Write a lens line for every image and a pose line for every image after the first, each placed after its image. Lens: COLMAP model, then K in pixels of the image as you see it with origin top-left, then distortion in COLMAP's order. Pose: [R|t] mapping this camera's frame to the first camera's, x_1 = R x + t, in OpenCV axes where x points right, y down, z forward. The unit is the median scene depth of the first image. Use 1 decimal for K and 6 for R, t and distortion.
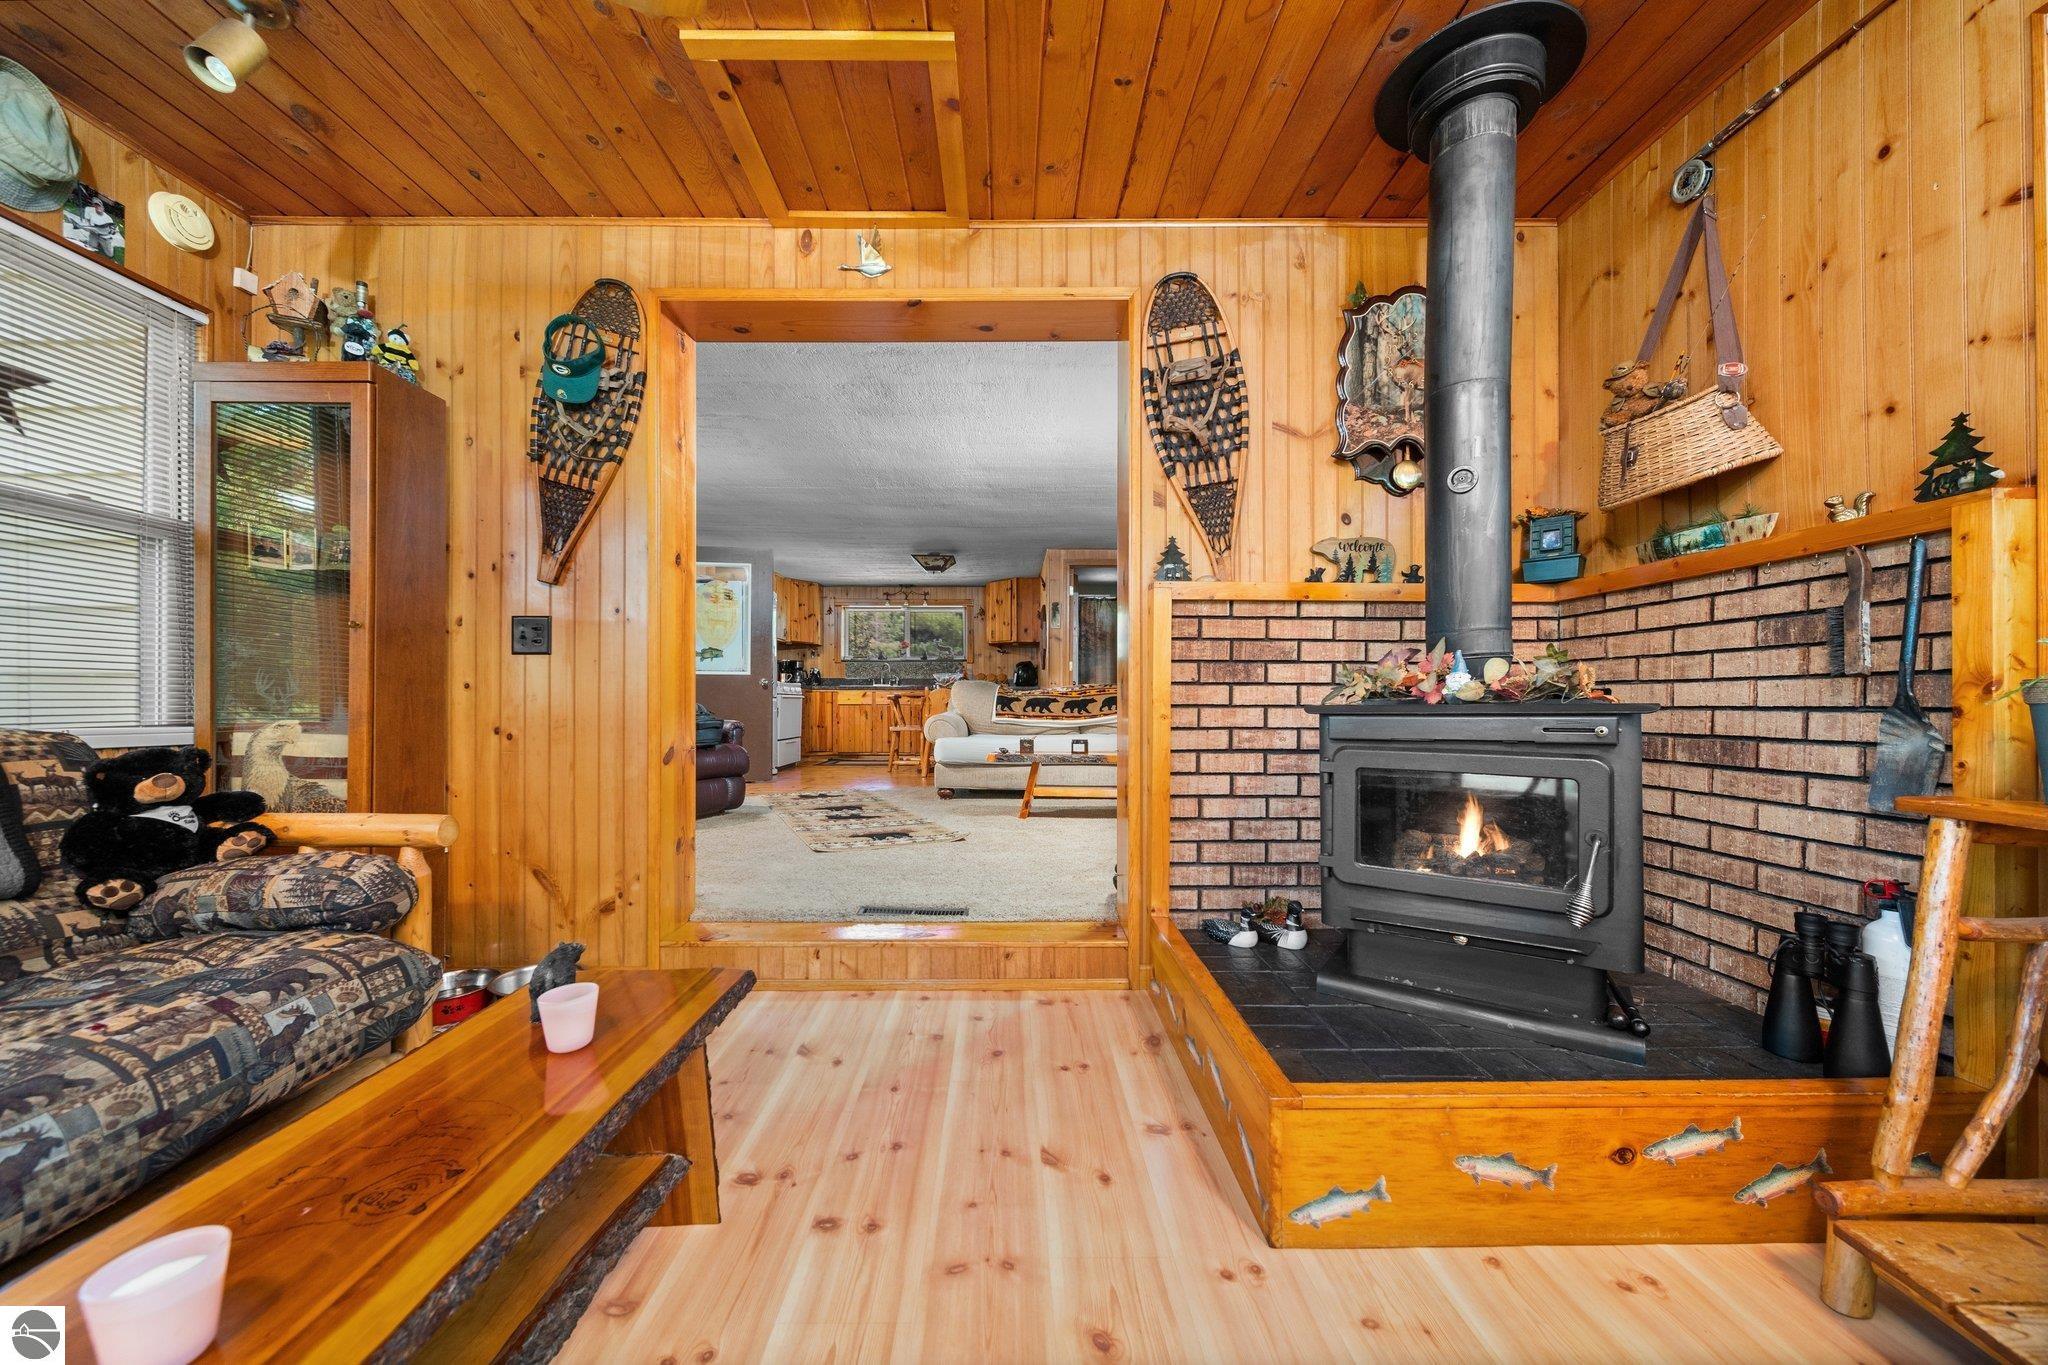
lens RADIAL K [[719.6, 0, 1014.5], [0, 719.6, 708.9], [0, 0, 1]] dist [-0.000246, -0.000811]
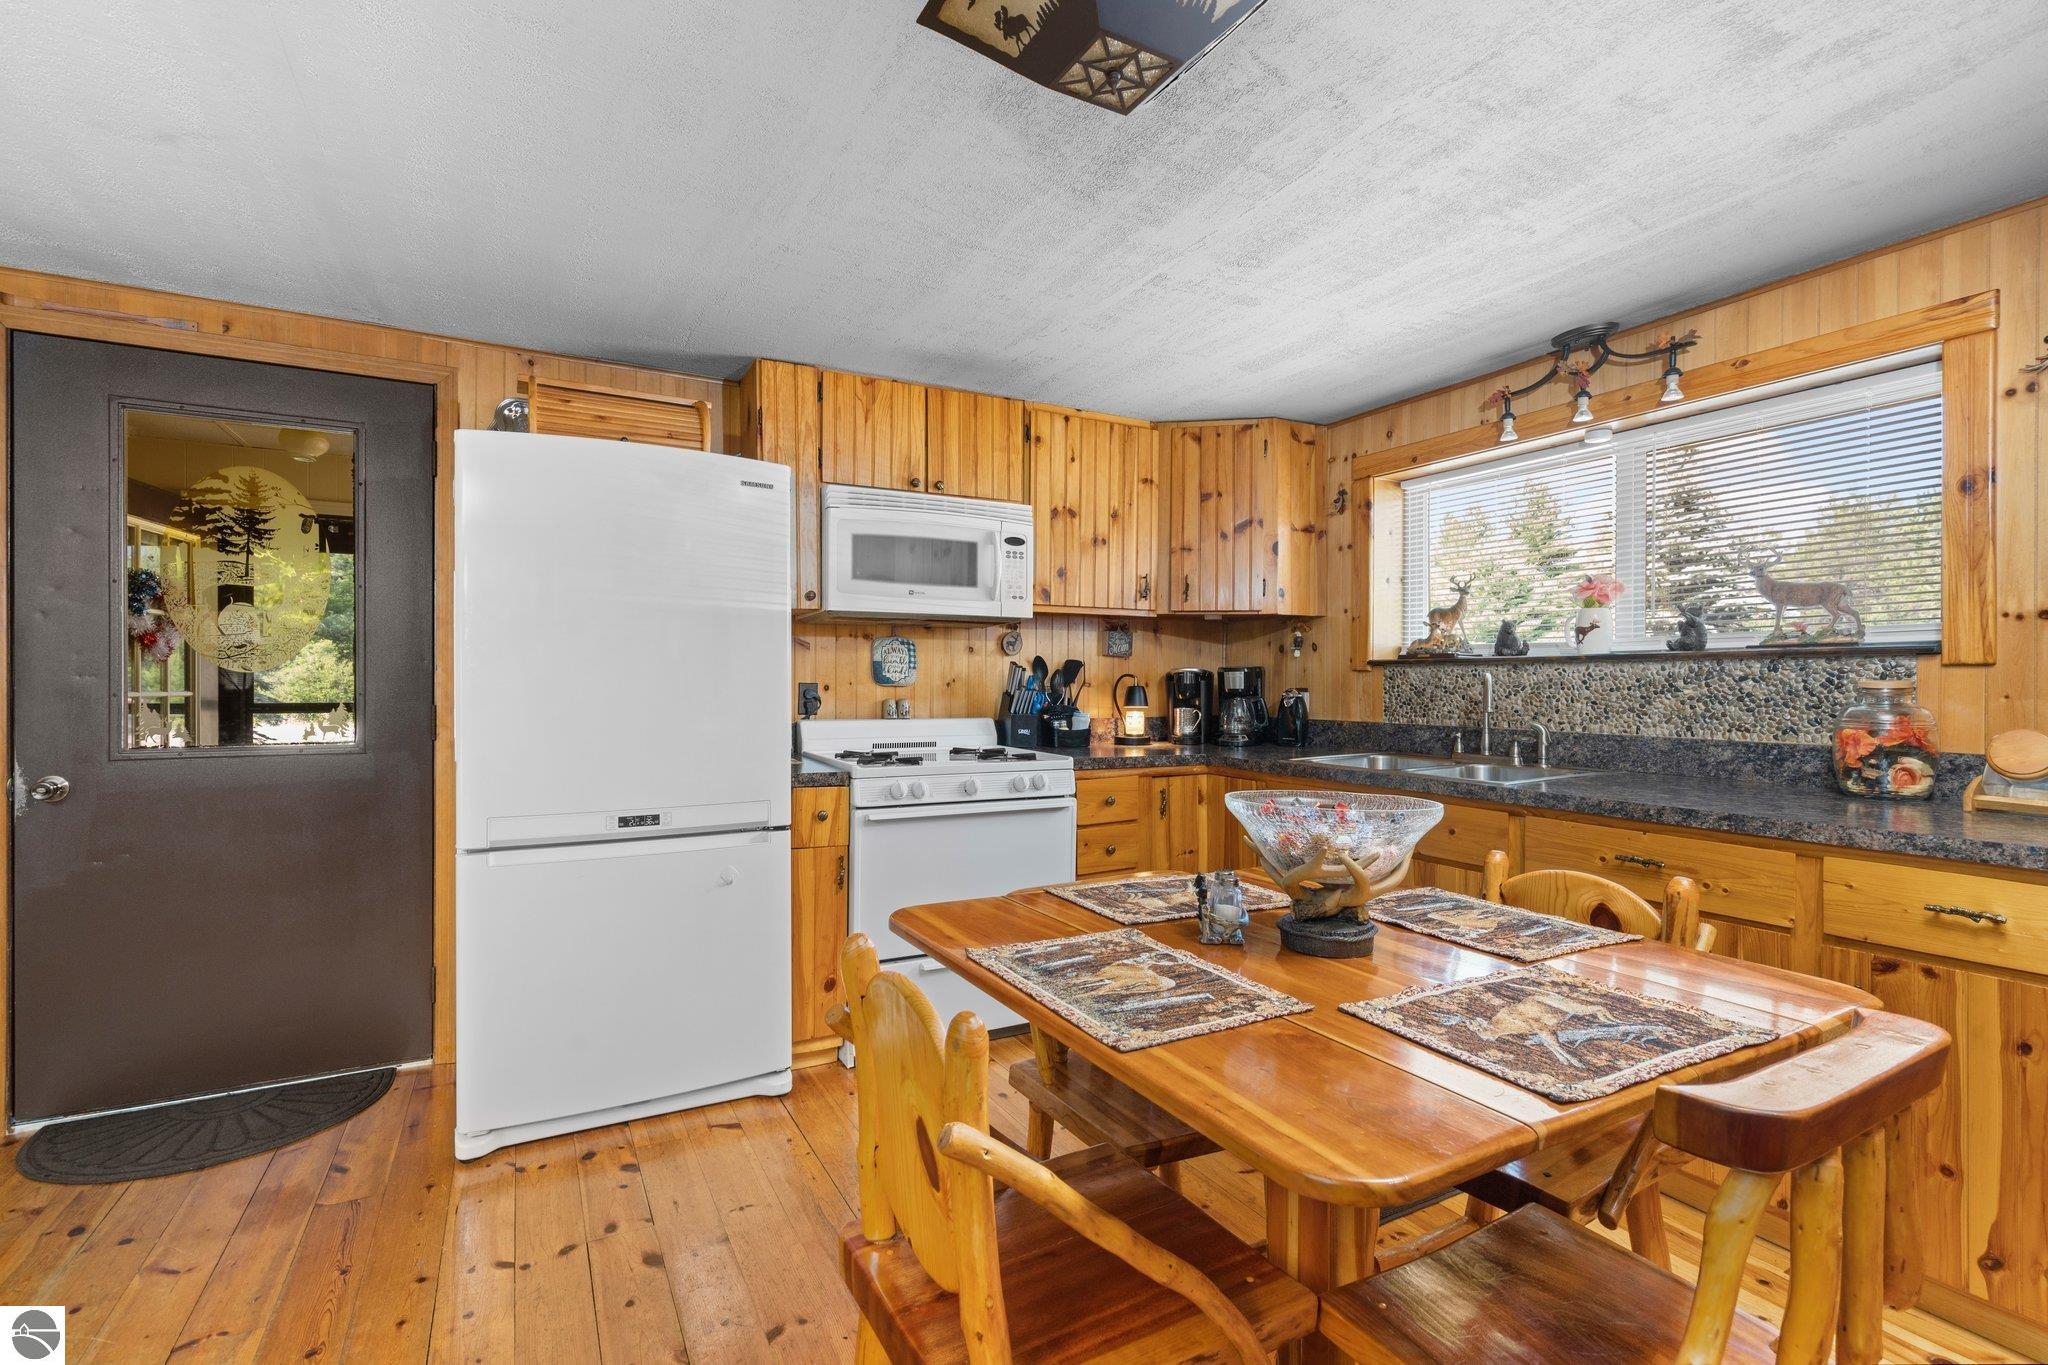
lens RADIAL K [[935.6, 0, 1020.9], [0, 935.6, 684.6], [0, 0, 1]] dist [-0.002987, 0.000873]
pose [[0.467330, 0.000785, -0.884083, 0.044848], [-0.010727, 0.999931, -0.004782, -0.081794], [0.884018, 0.011718, 0.467306, 1.028823]]
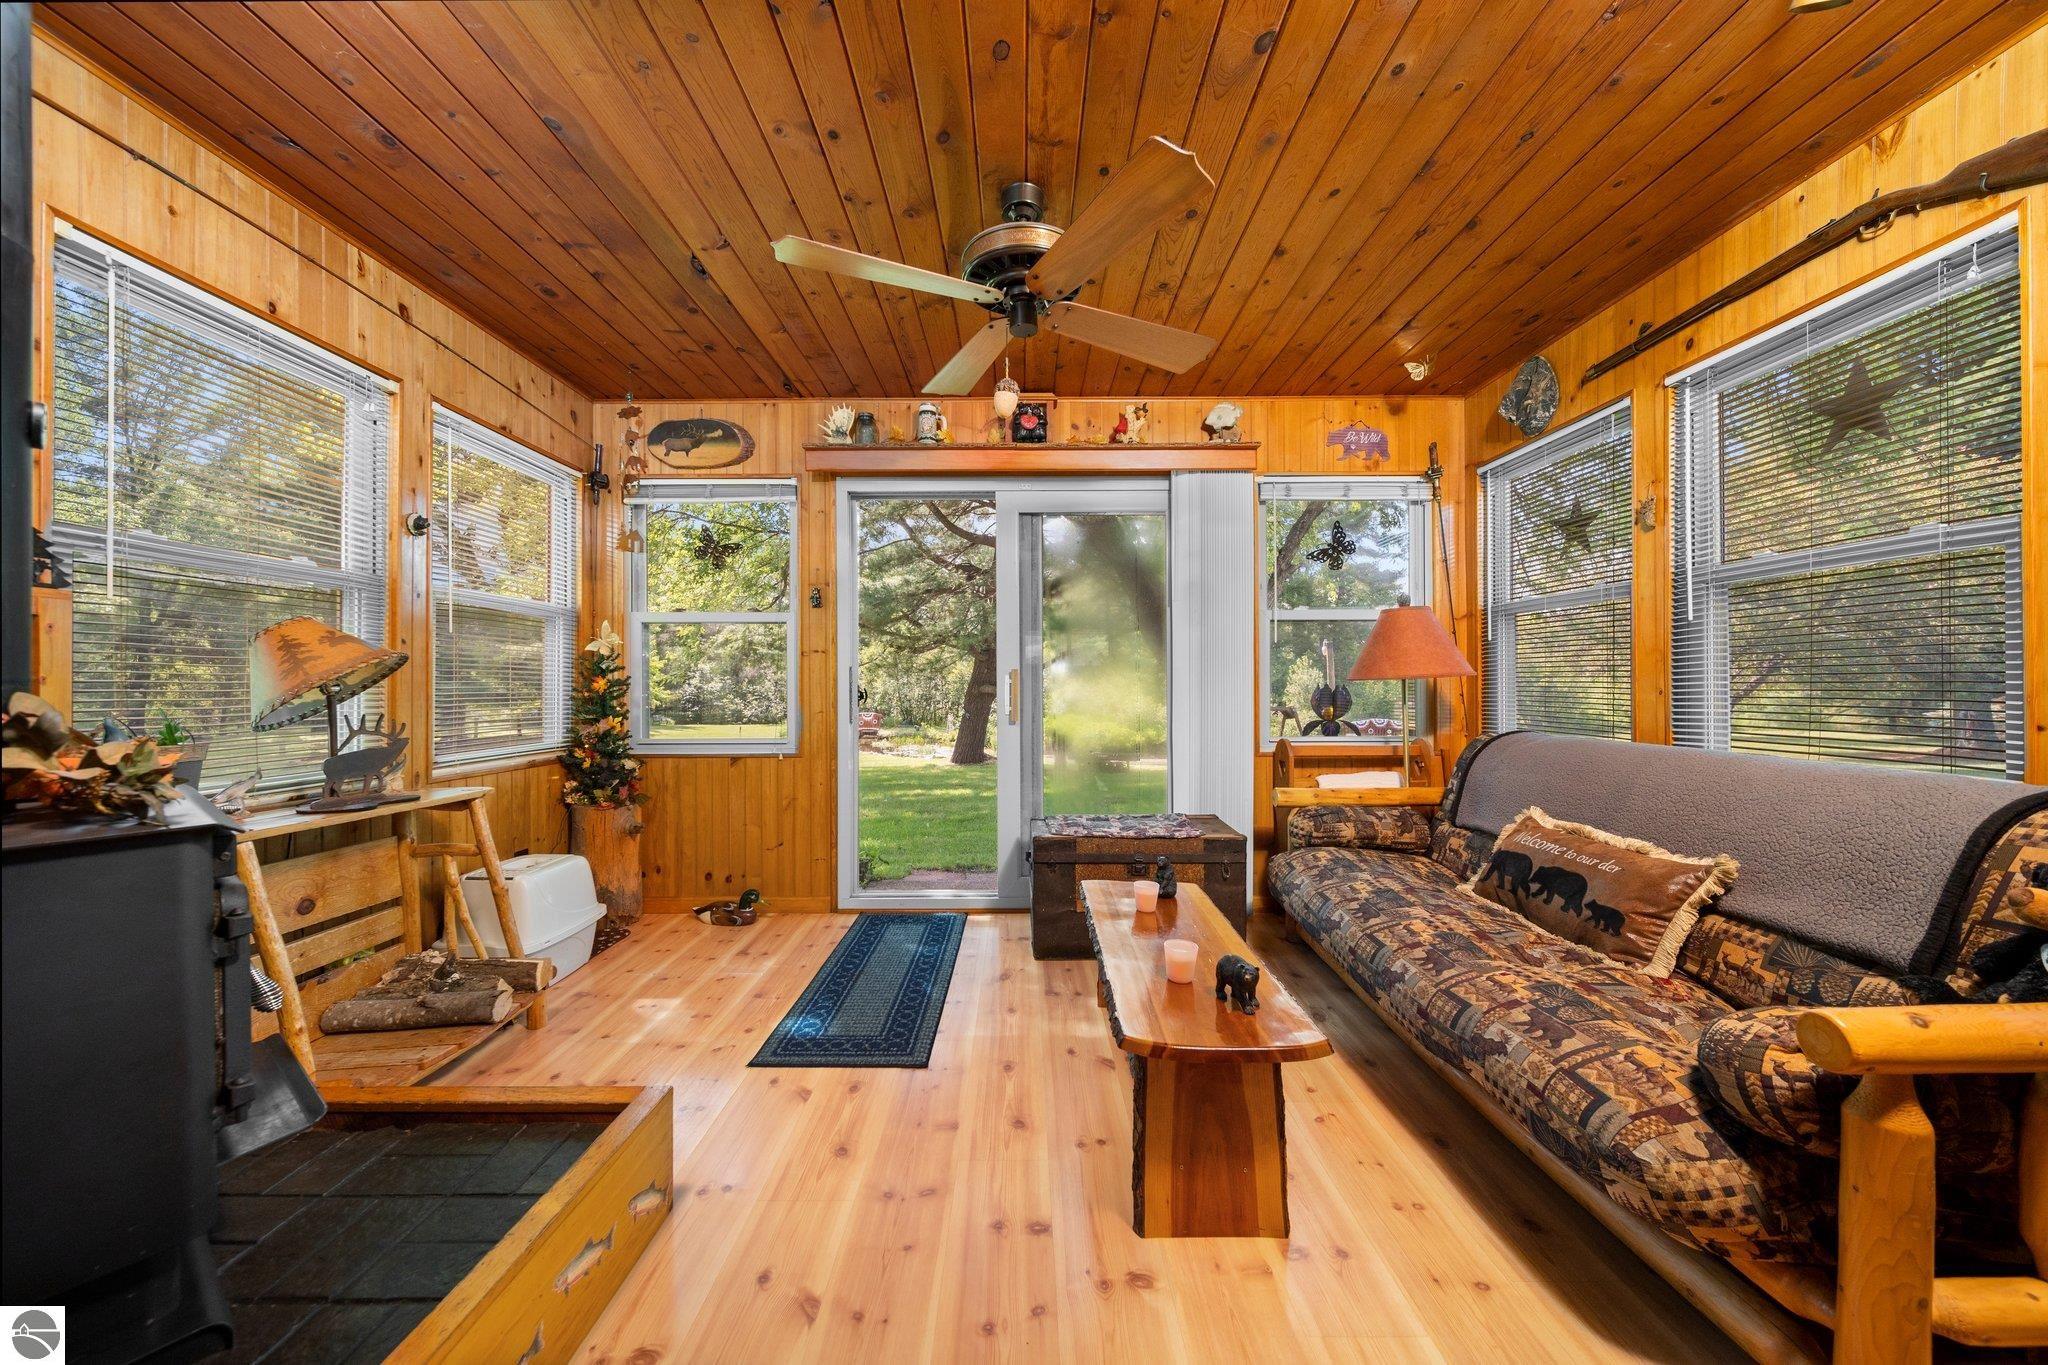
lens RADIAL K [[719.6, 0, 1033.3], [0, 719.6, 683.9], [0, 0, 1]] dist [-0.000246, -0.000811]
pose [[-0.999998, 0.002080, -0.000614, -0.048667], [0.002075, 0.999968, 0.007778, -0.028811], [0.000630, 0.007777, -0.999970, 0.408828]]
